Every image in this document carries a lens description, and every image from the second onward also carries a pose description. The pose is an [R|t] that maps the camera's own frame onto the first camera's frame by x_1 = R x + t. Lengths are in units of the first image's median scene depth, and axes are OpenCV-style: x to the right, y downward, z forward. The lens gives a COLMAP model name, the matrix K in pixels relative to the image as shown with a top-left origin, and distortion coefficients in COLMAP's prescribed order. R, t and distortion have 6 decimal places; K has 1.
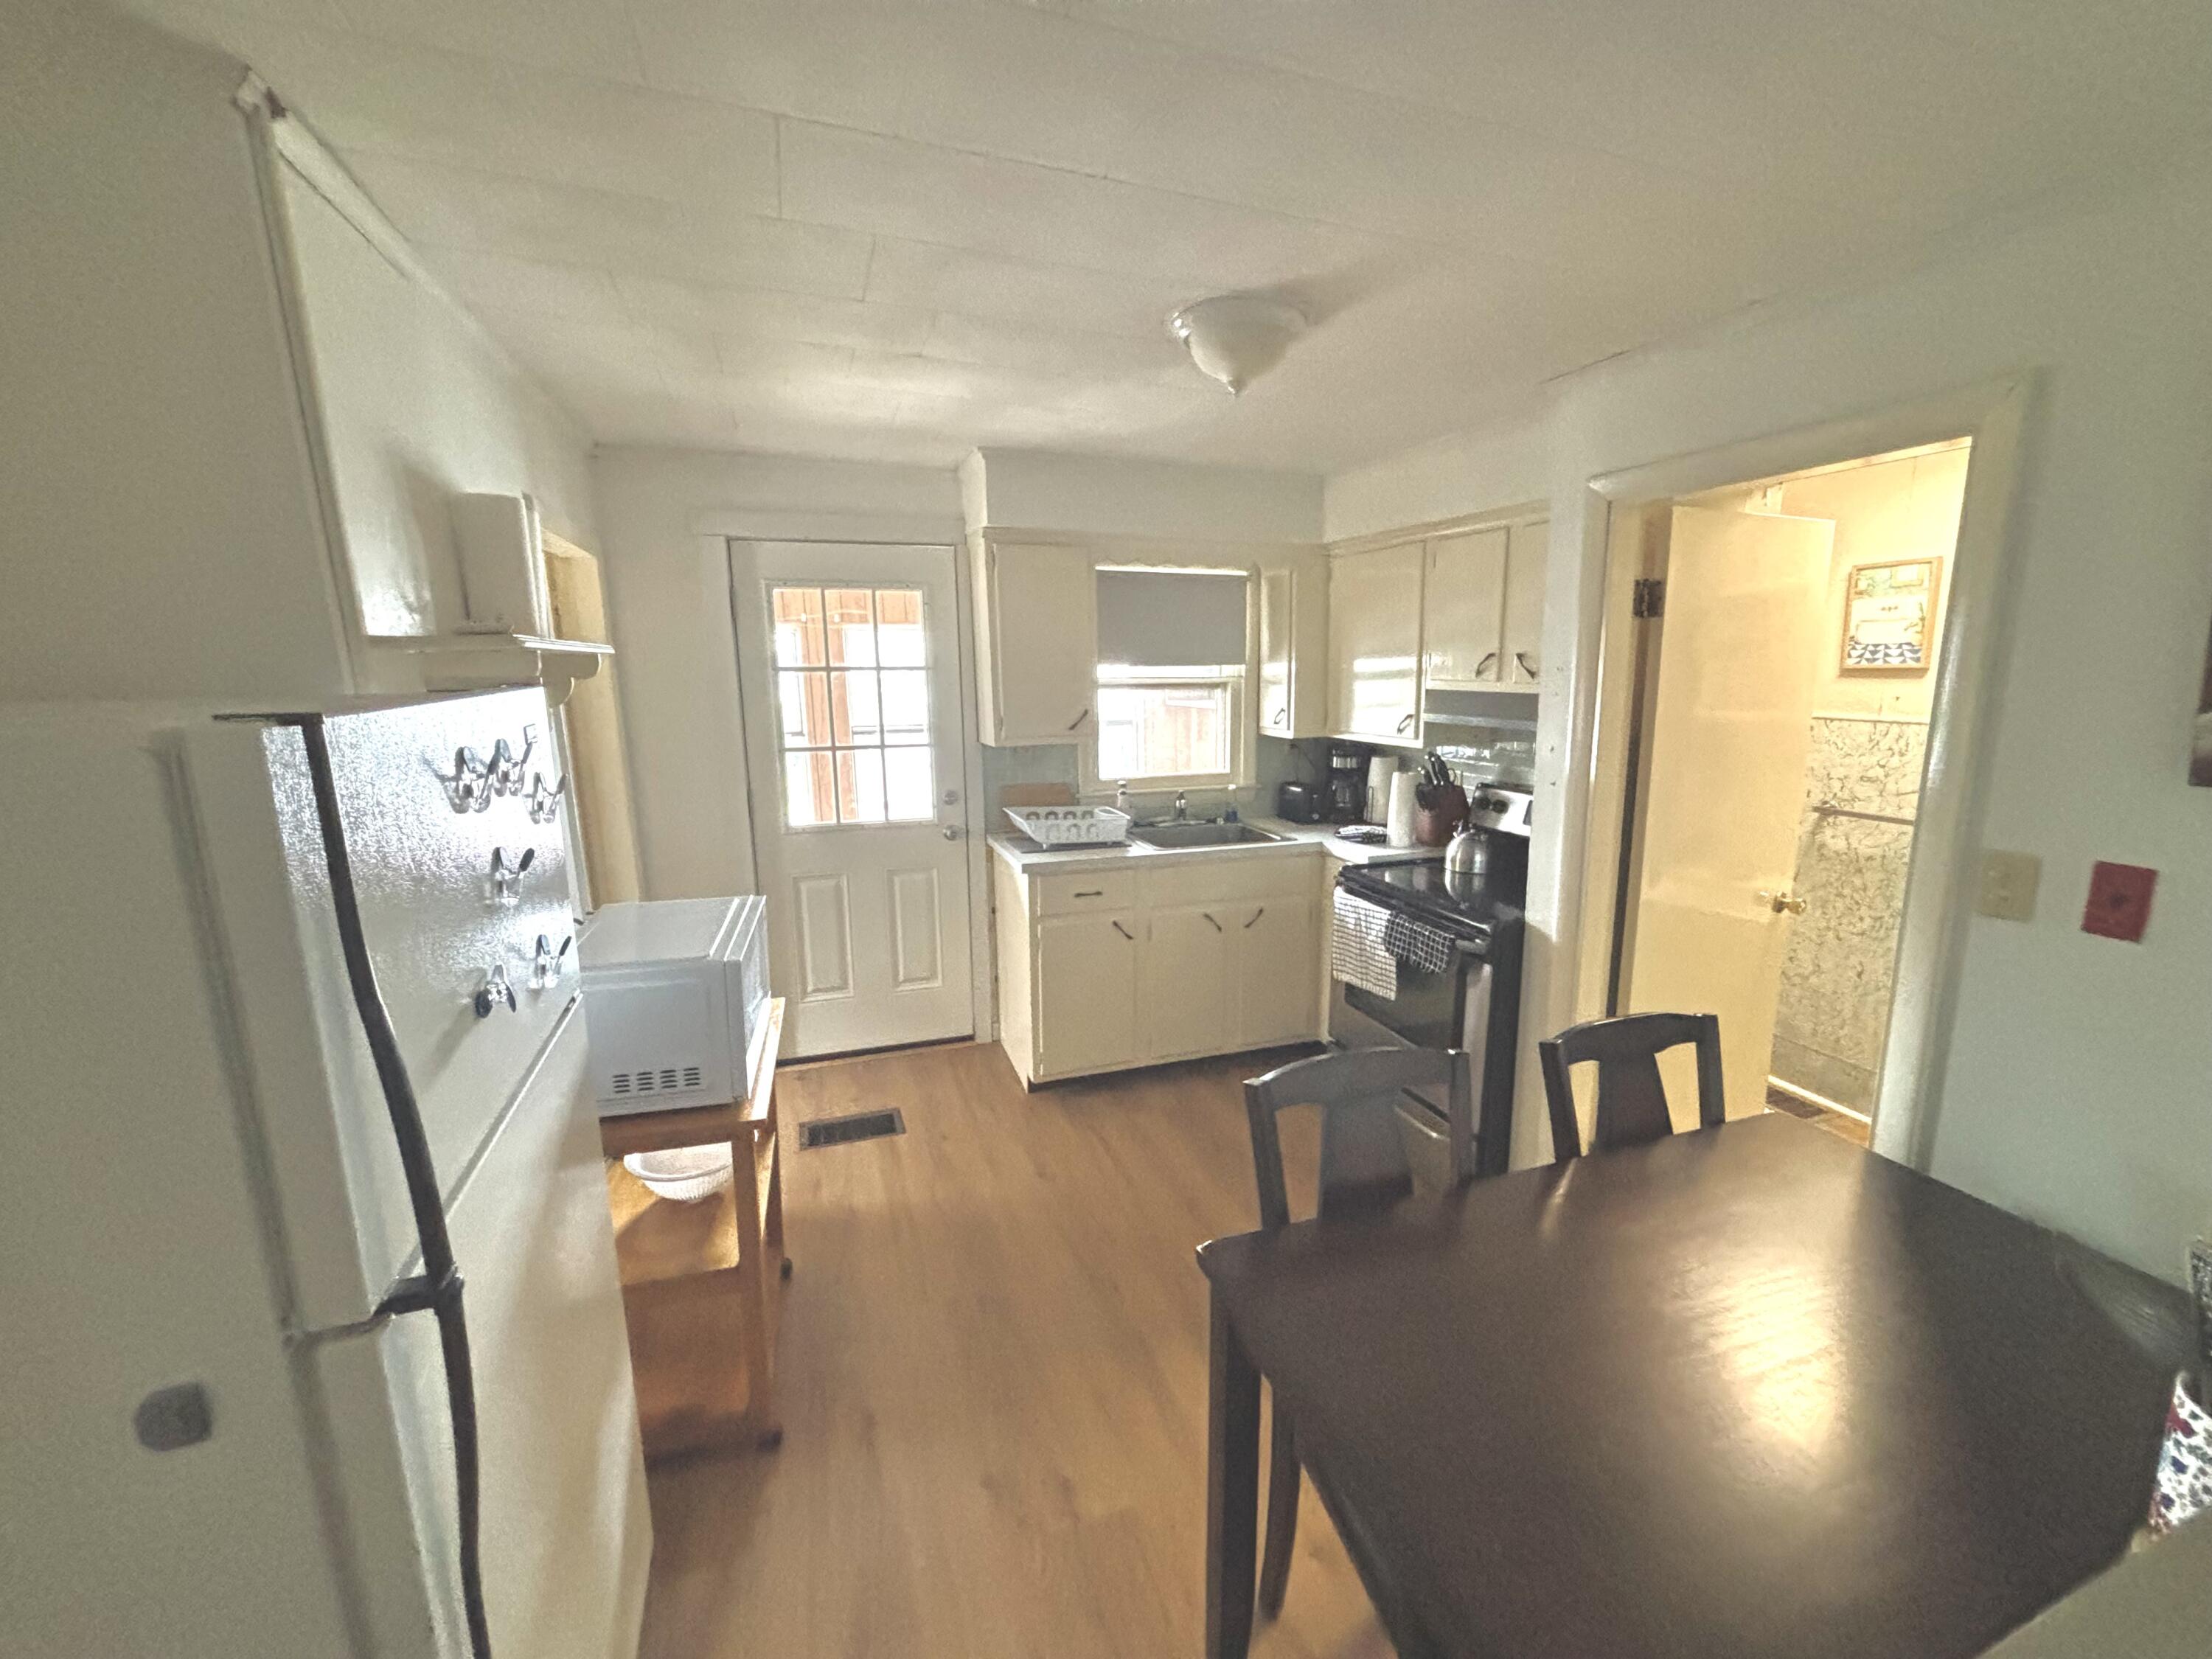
lens RADIAL K [[905.4, 0, 1101.0], [0, 905.4, 827.1], [0, 0, 1]] dist [0.001597, -0.000687]
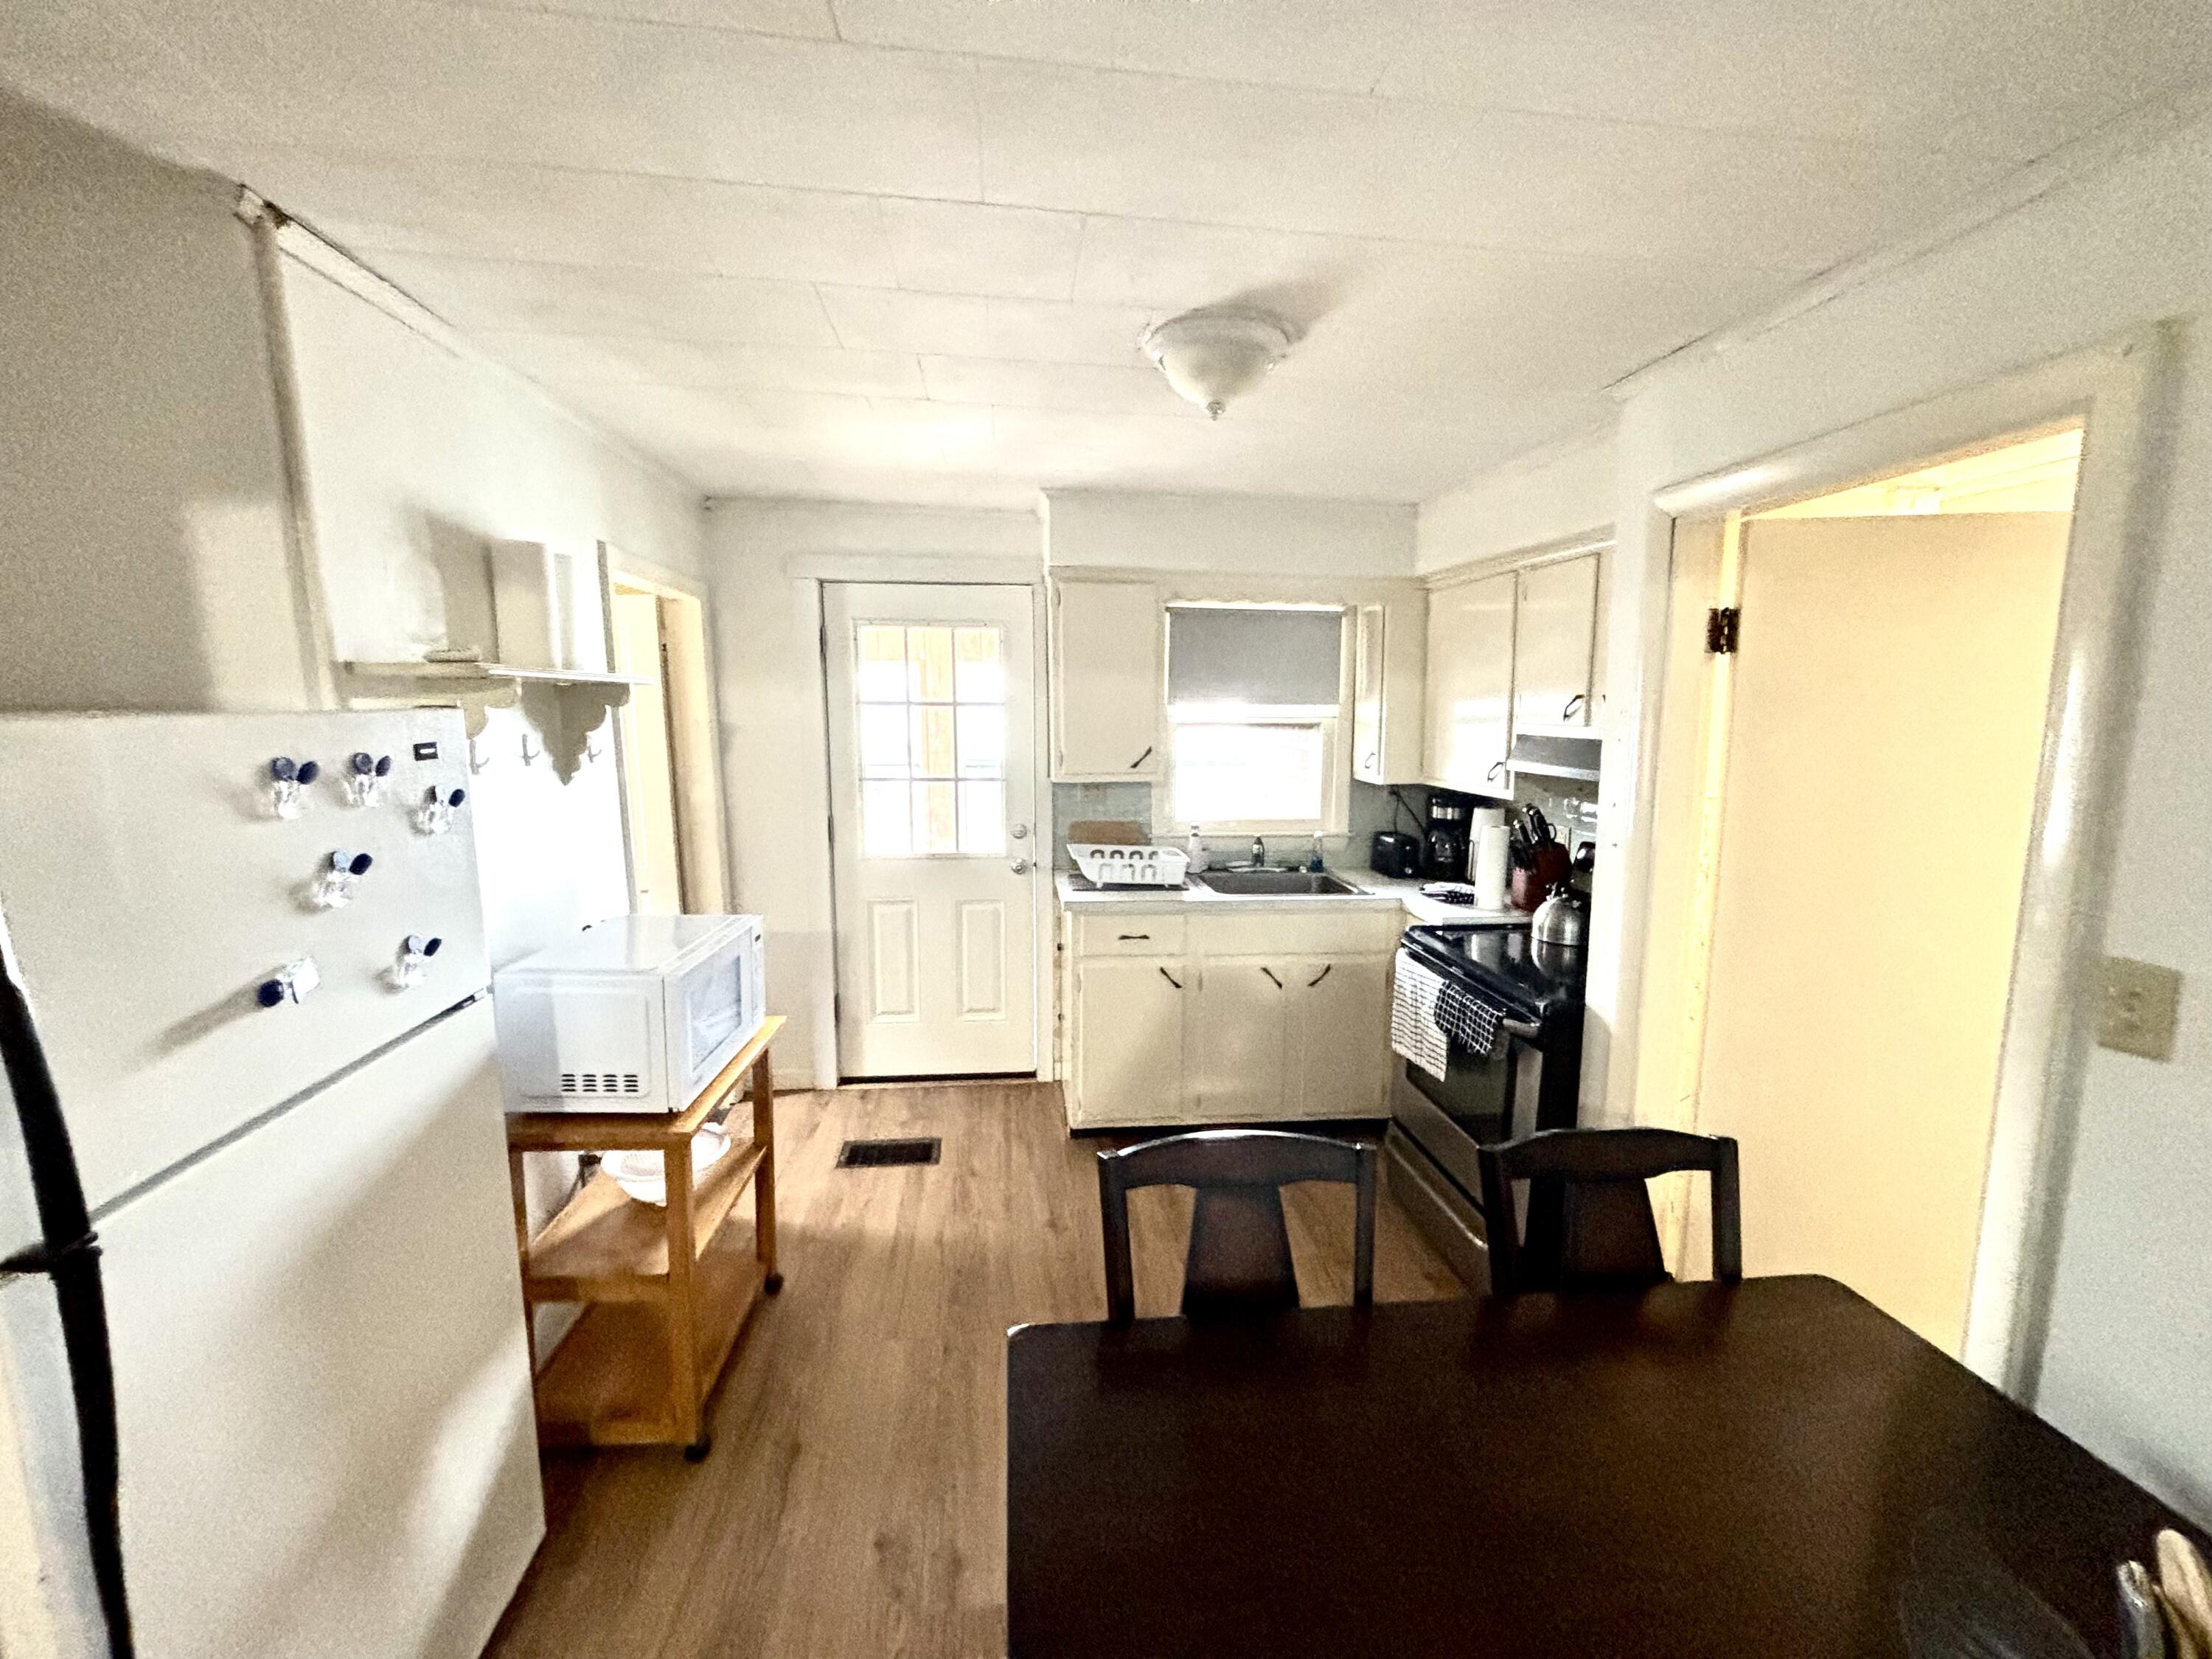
lens RADIAL K [[905.4, 0, 1102.0], [0, 905.4, 827.2], [0, 0, 1]] dist [0.001597, -0.000687]
pose [[0.975143, 0.043434, -0.217278, 0.161187], [-0.052920, 0.997874, -0.038026, -0.004839], [0.215164, 0.048579, 0.975369, 0.044952]]
